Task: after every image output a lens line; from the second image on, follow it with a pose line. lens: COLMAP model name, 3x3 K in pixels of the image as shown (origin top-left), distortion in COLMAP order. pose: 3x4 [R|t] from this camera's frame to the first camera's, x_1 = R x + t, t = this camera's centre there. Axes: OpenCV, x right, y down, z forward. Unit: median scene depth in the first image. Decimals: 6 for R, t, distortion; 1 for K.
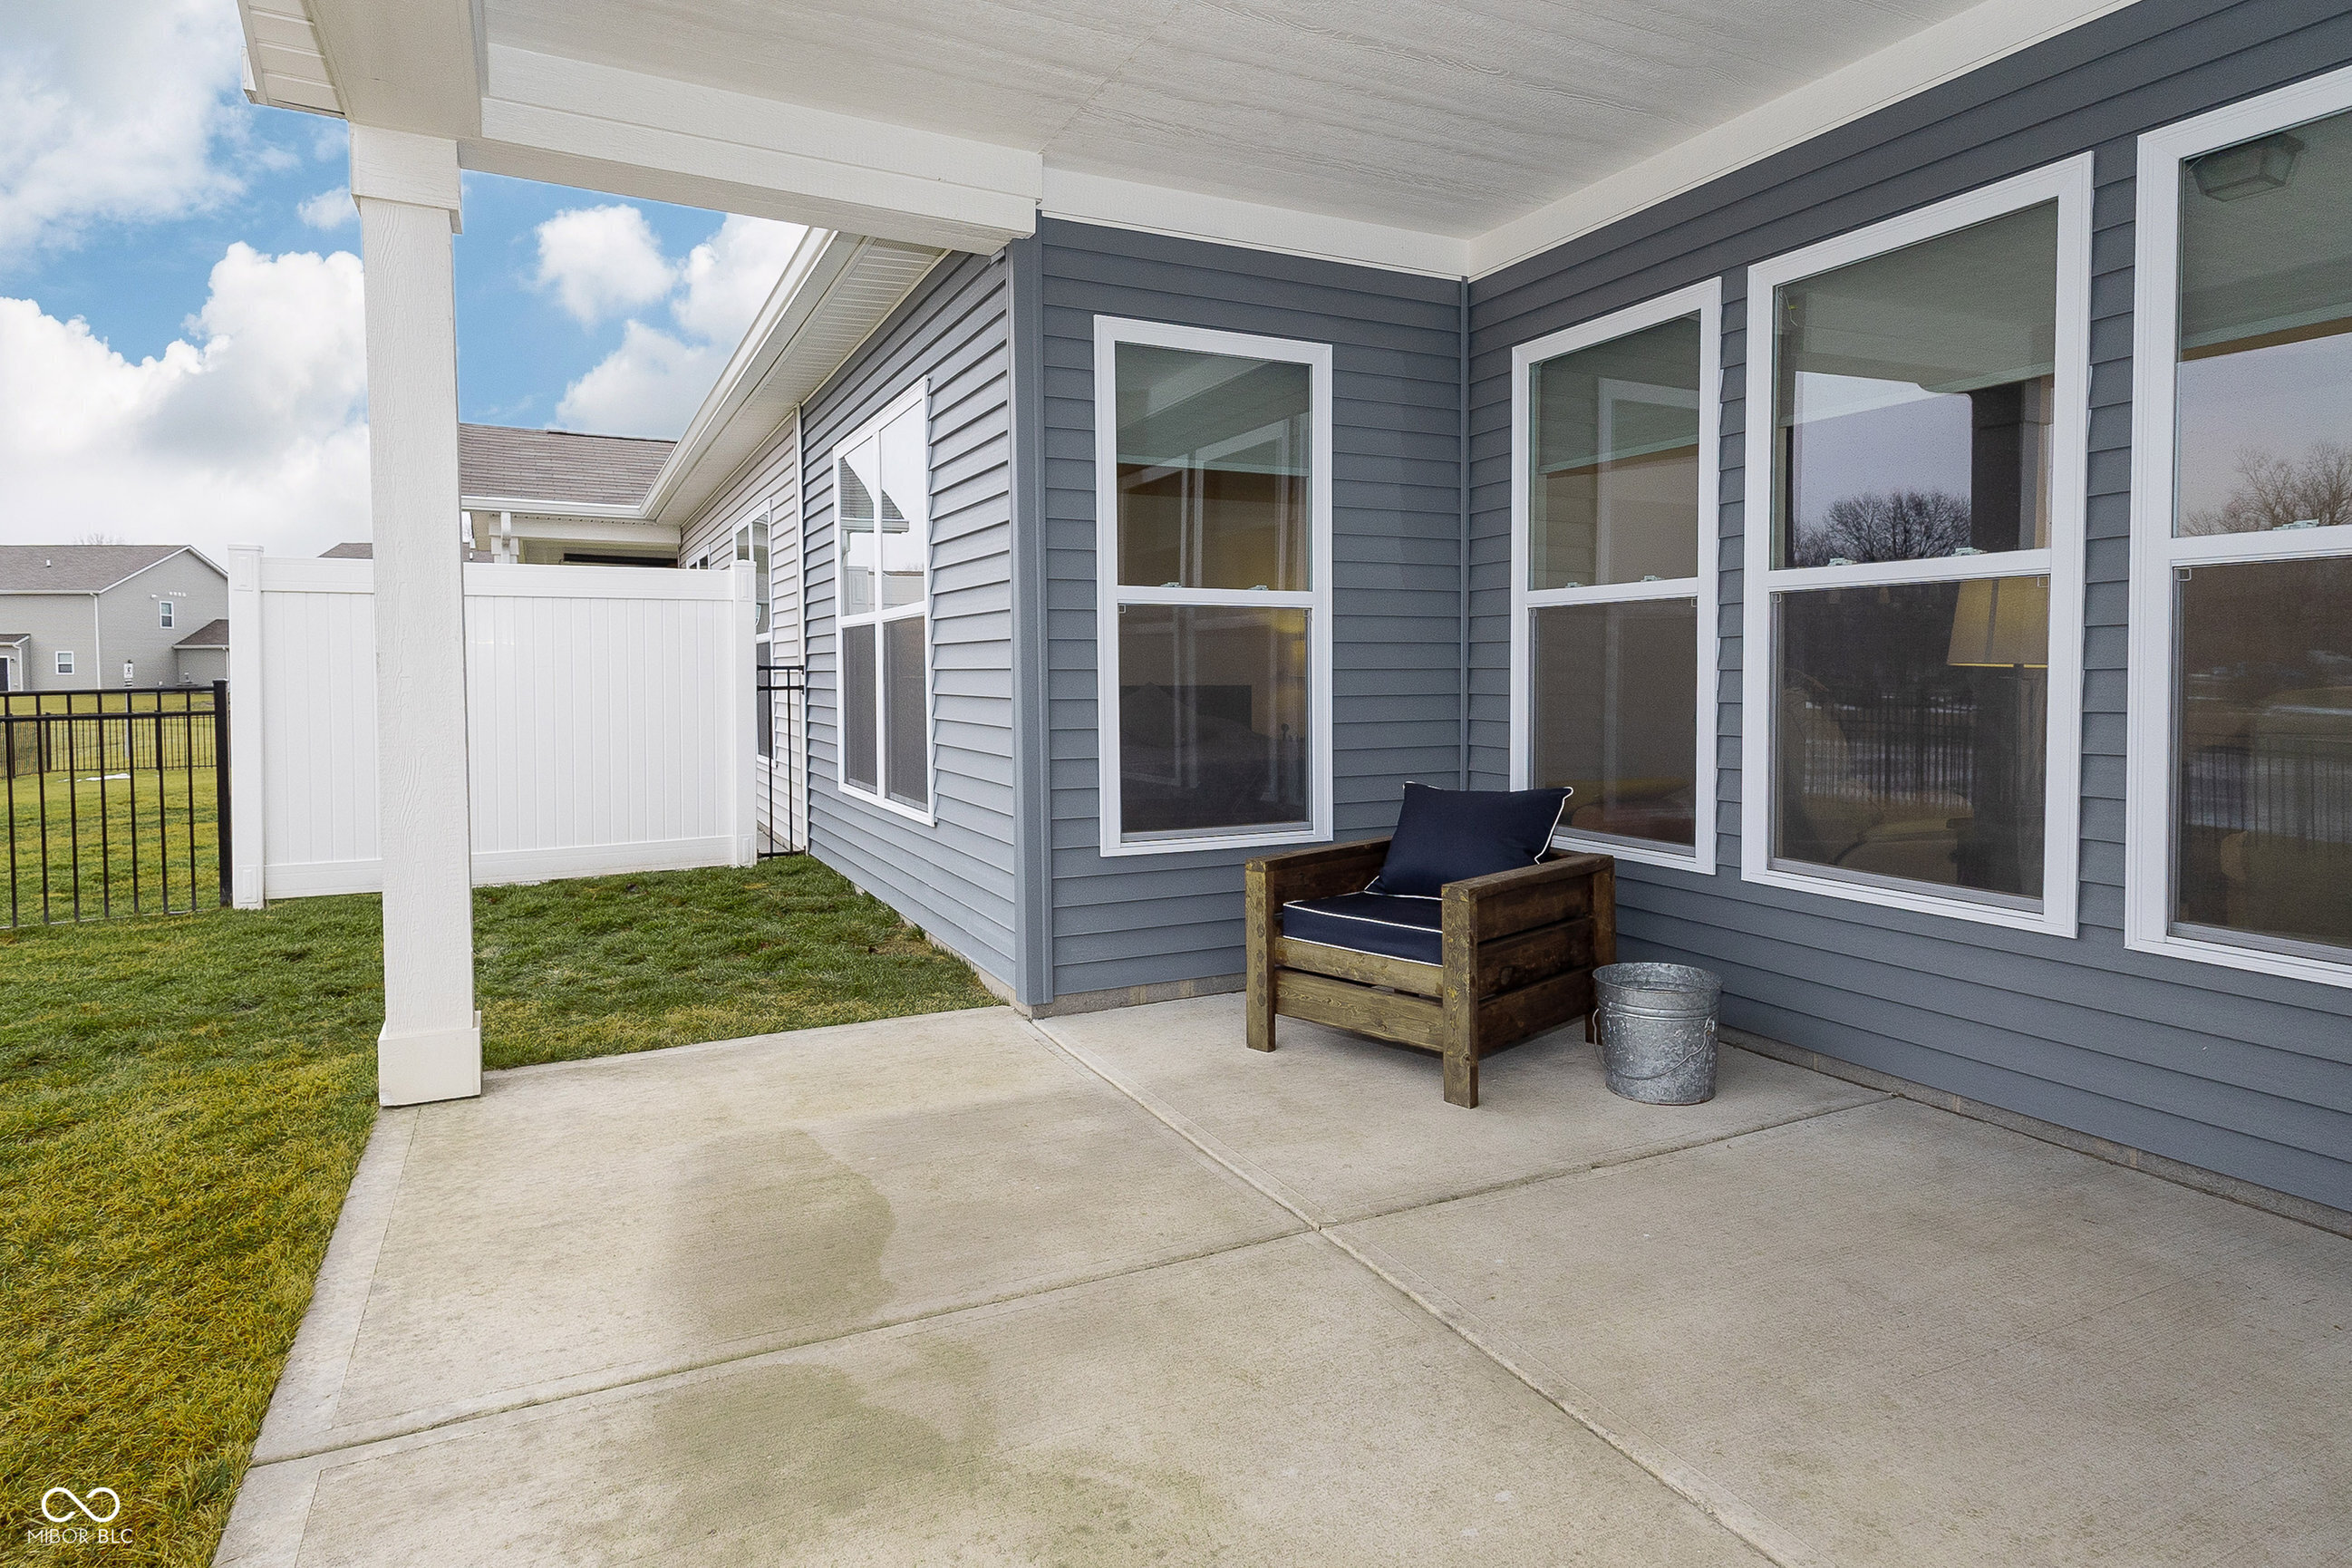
lens RADIAL K [[1277.1, 0, 1144.9], [0, 1277.1, 736.8], [0, 0, 1]] dist [0.021261, 0.000040]
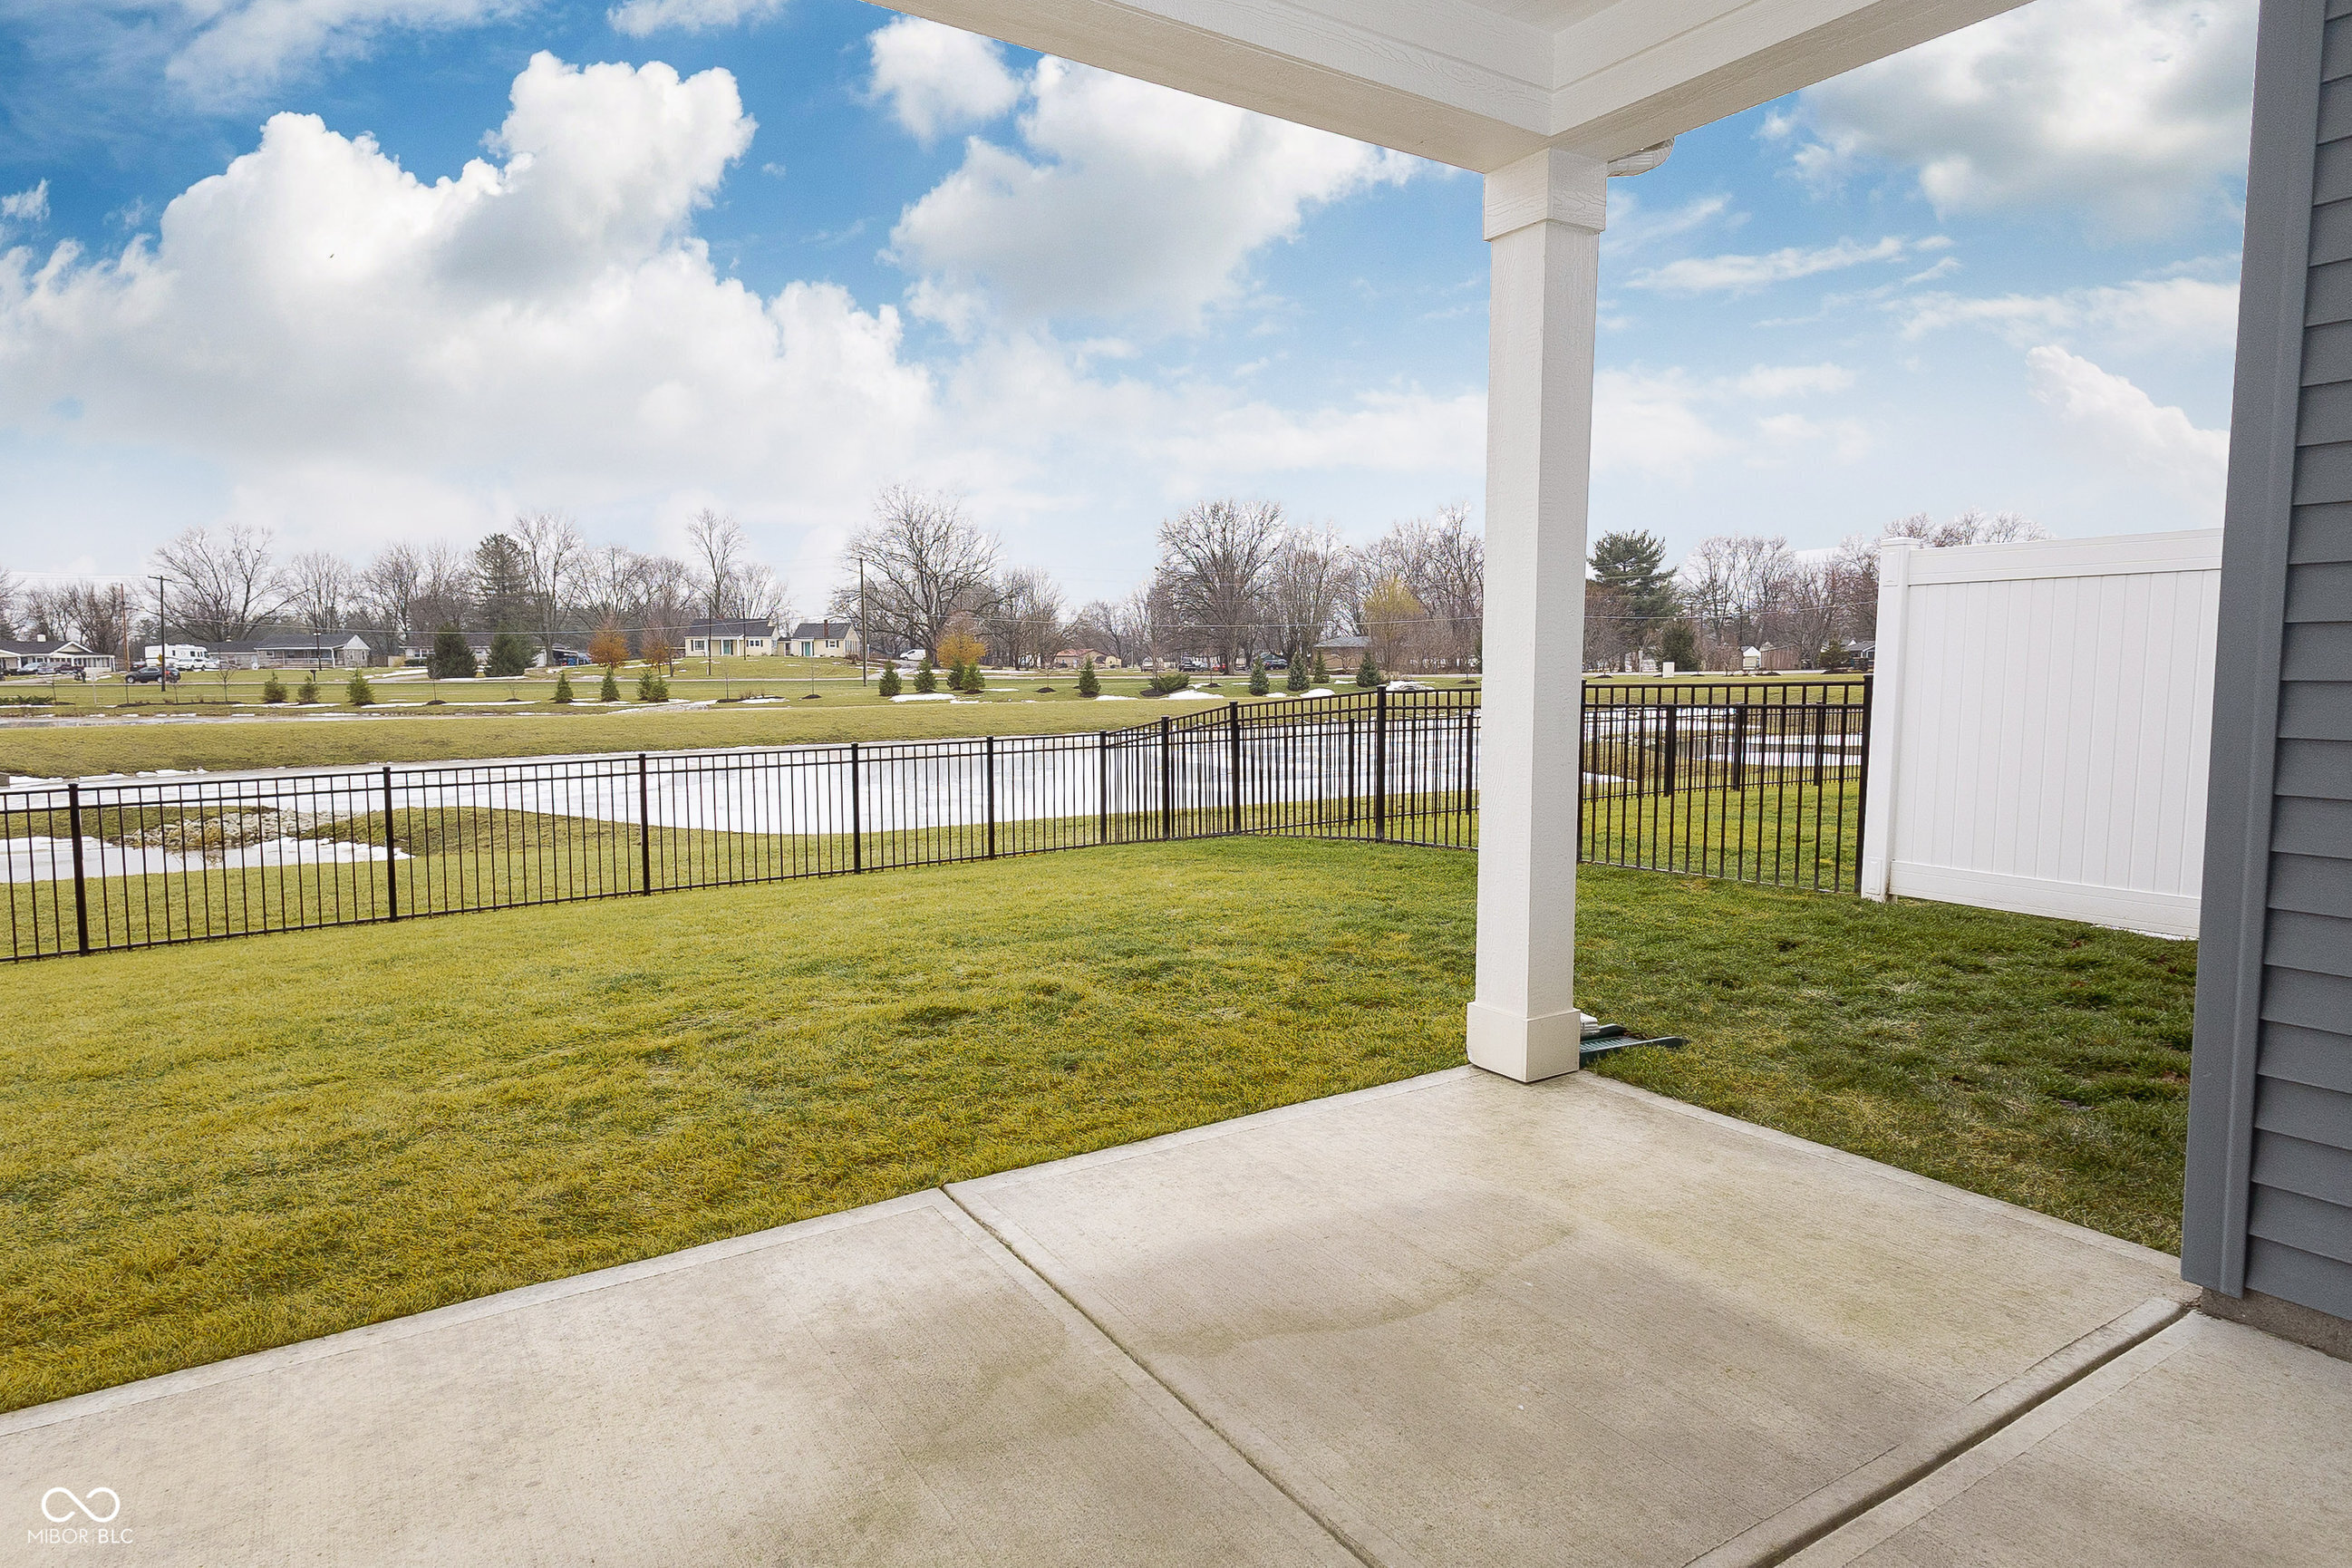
lens RADIAL K [[1360.8, 0, 1193.4], [0, 1360.8, 747.0], [0, 0, 1]] dist [0.020861, 0.000558]
pose [[0.123557, 0.062356, -0.990376, 0.482190], [-0.045801, 0.997319, 0.057079, -0.037805], [0.991280, 0.038308, 0.126082, 0.547945]]
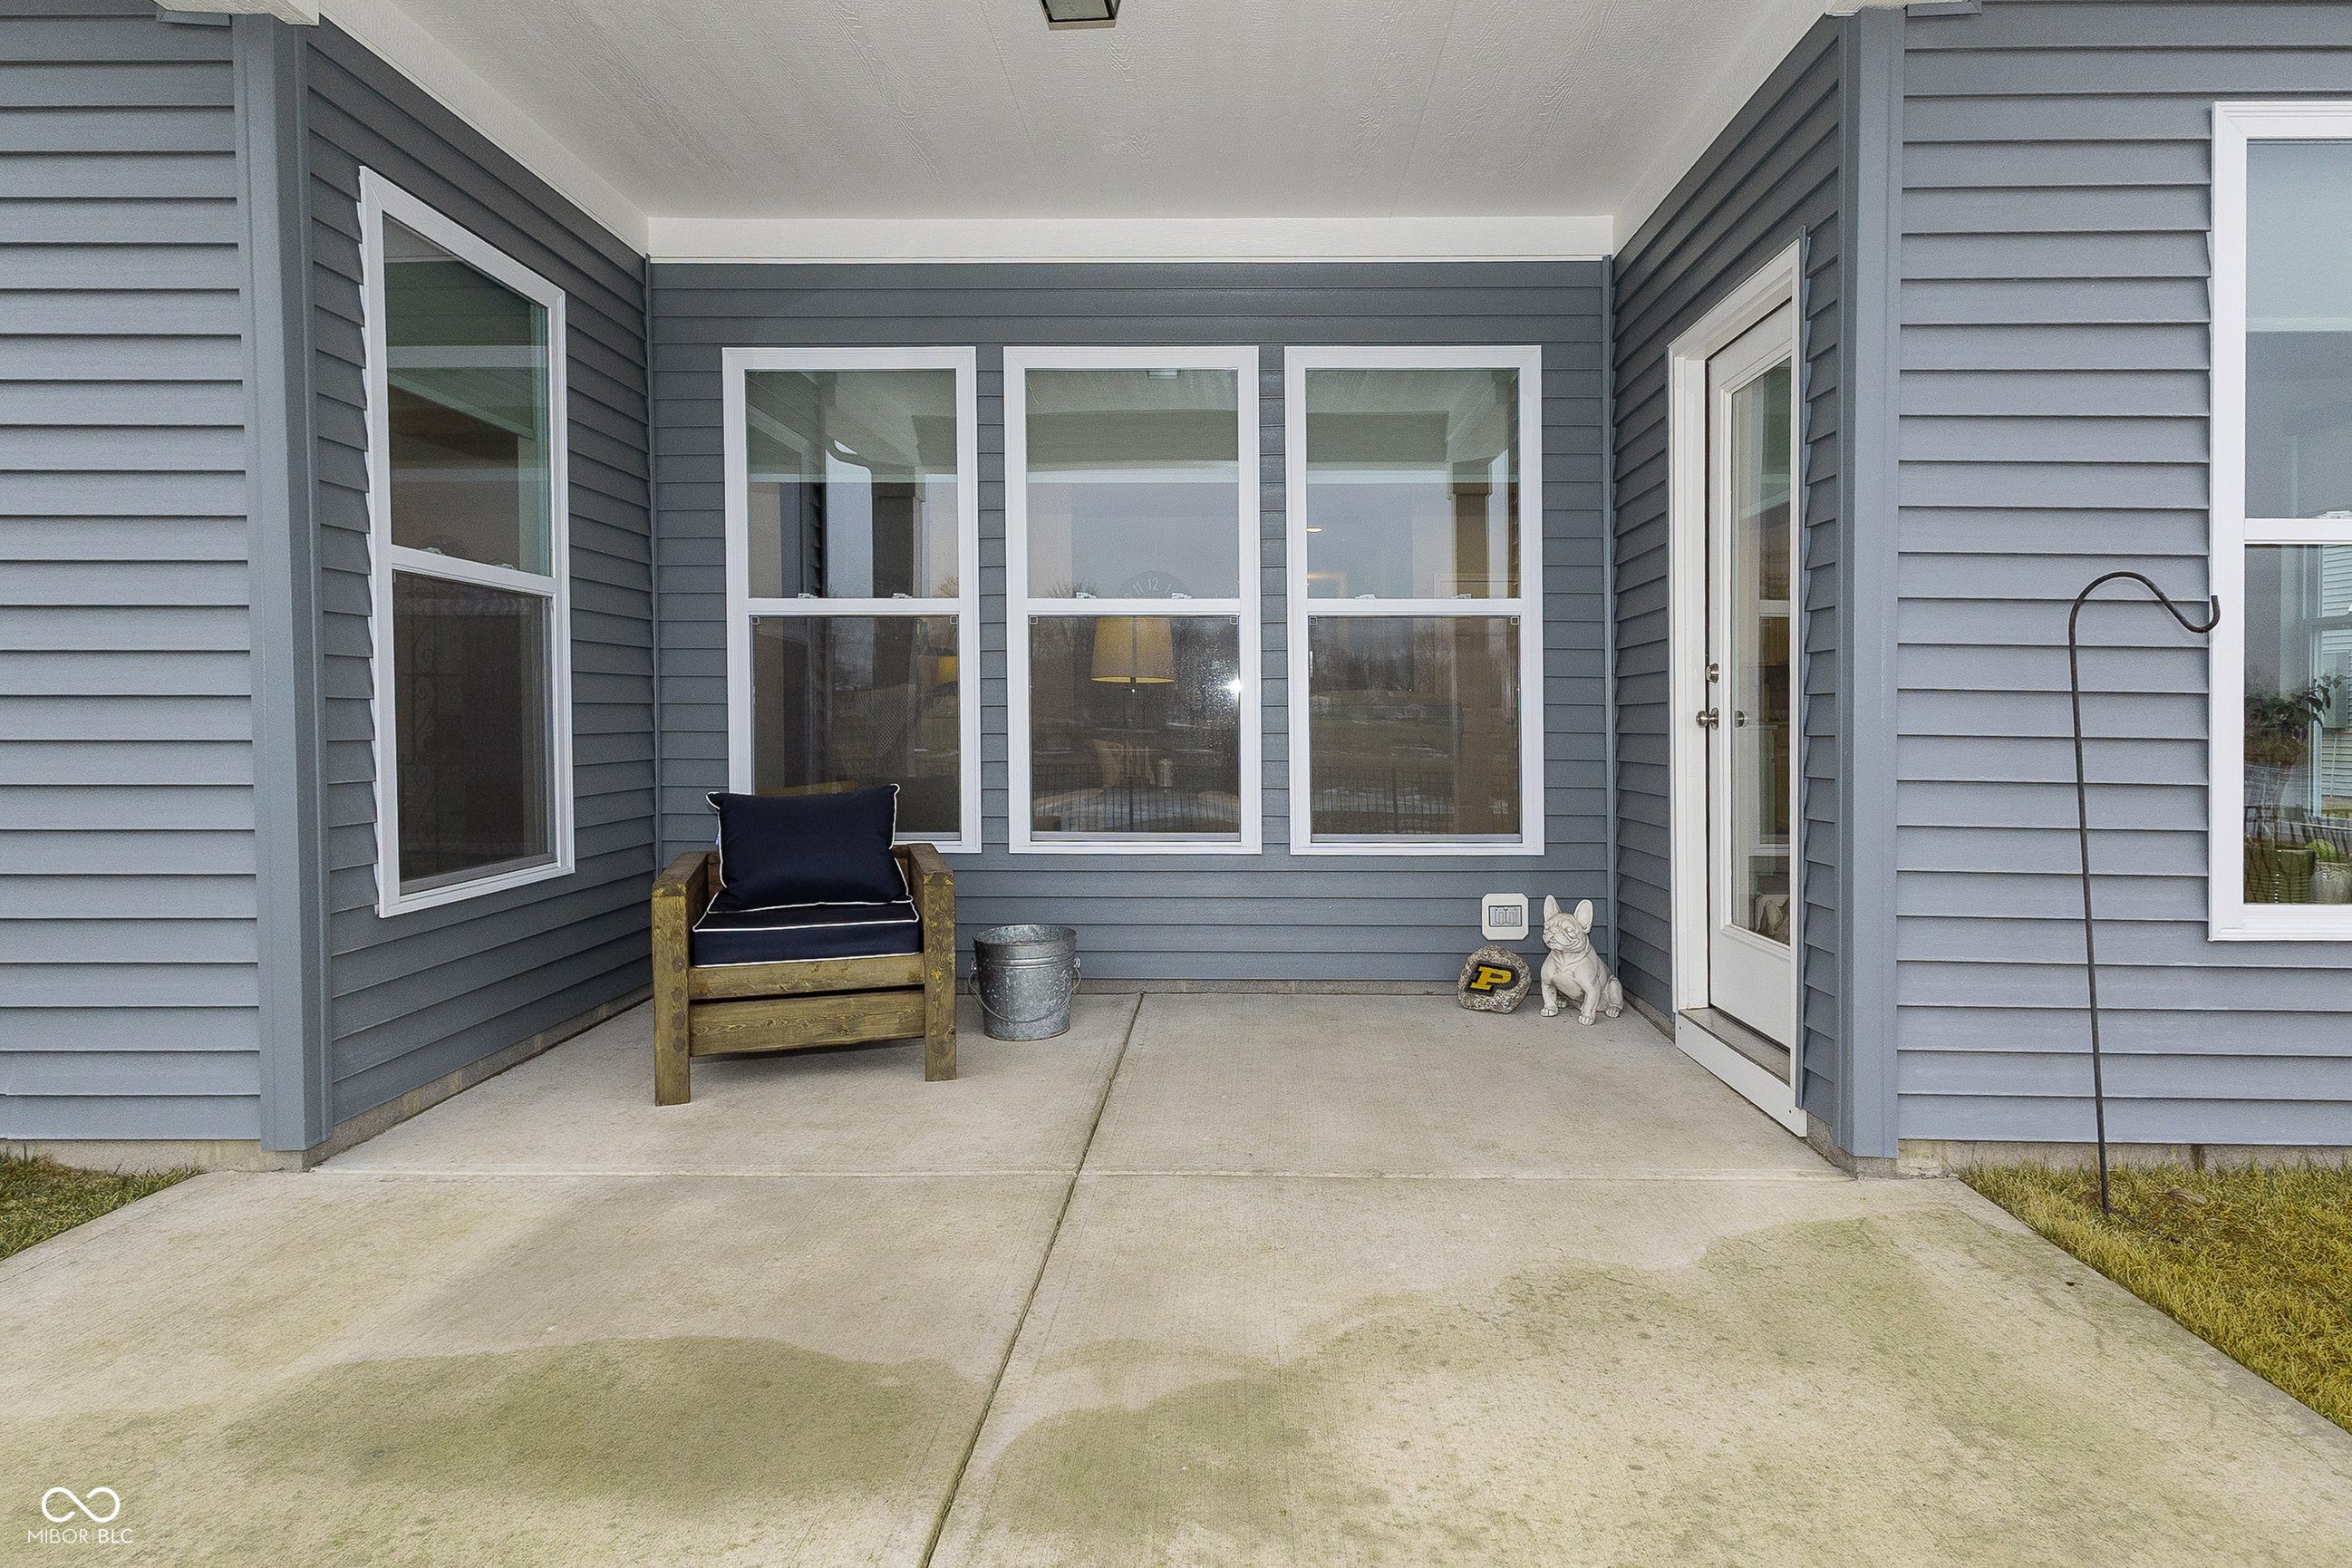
lens RADIAL K [[1360.8, 0, 1193.4], [0, 1360.8, 747.0], [0, 0, 1]] dist [0.020861, 0.000558]
pose [[0.441069, -0.017925, 0.897294, -0.597550], [0.046798, 0.998900, -0.003049, 0.024469], [-0.896252, 0.043336, 0.441423, 0.278585]]
